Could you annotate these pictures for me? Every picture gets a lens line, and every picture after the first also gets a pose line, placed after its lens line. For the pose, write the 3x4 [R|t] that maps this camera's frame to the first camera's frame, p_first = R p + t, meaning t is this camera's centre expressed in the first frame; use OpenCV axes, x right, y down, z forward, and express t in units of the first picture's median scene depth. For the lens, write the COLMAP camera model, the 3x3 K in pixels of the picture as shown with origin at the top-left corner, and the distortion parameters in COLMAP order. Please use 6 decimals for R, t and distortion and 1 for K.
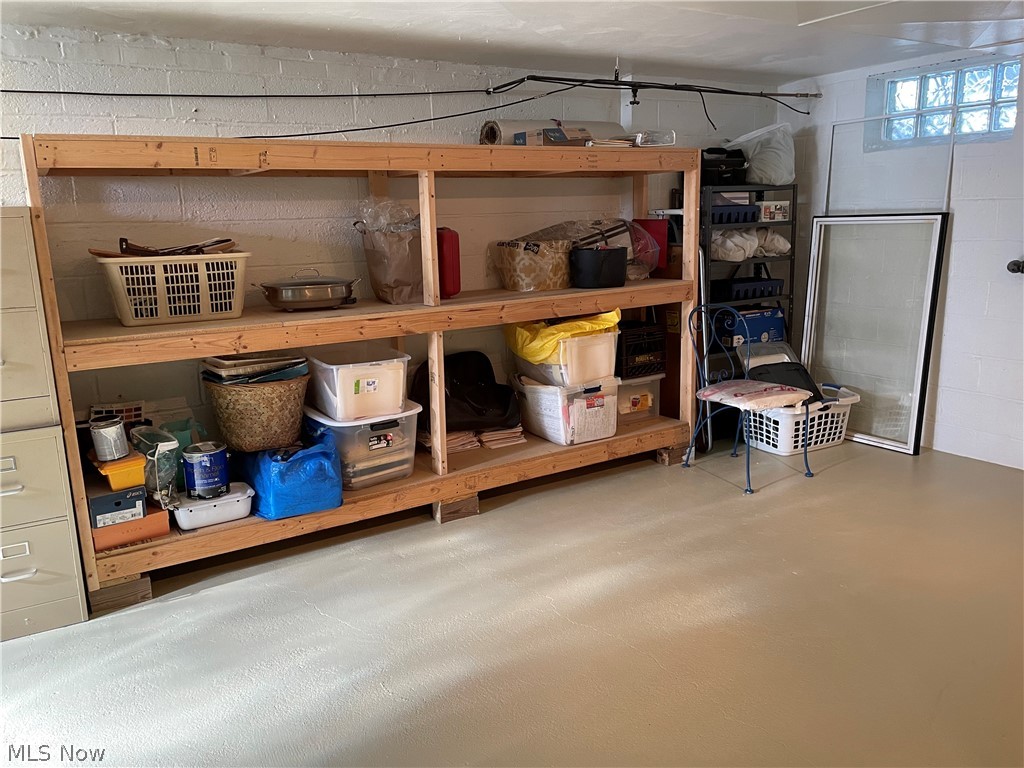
lens RADIAL K [[778.9, 0, 512.3], [0, 778.9, 386.9], [0, 0, 1]] dist [0.075439, -0.039166]
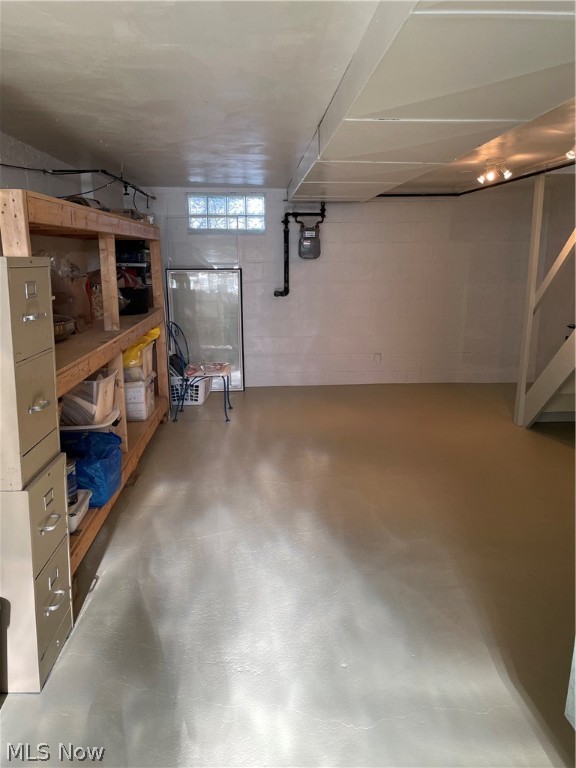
lens RADIAL K [[584.2, 0, 290.5], [0, 584.2, 380.9], [0, 0, 1]] dist [0.075439, -0.039166]
pose [[0.457286, -0.159541, 0.874892, -0.768475], [0.181835, 0.979767, 0.083625, -0.041583], [-0.870532, 0.120845, 0.477044, 0.213360]]
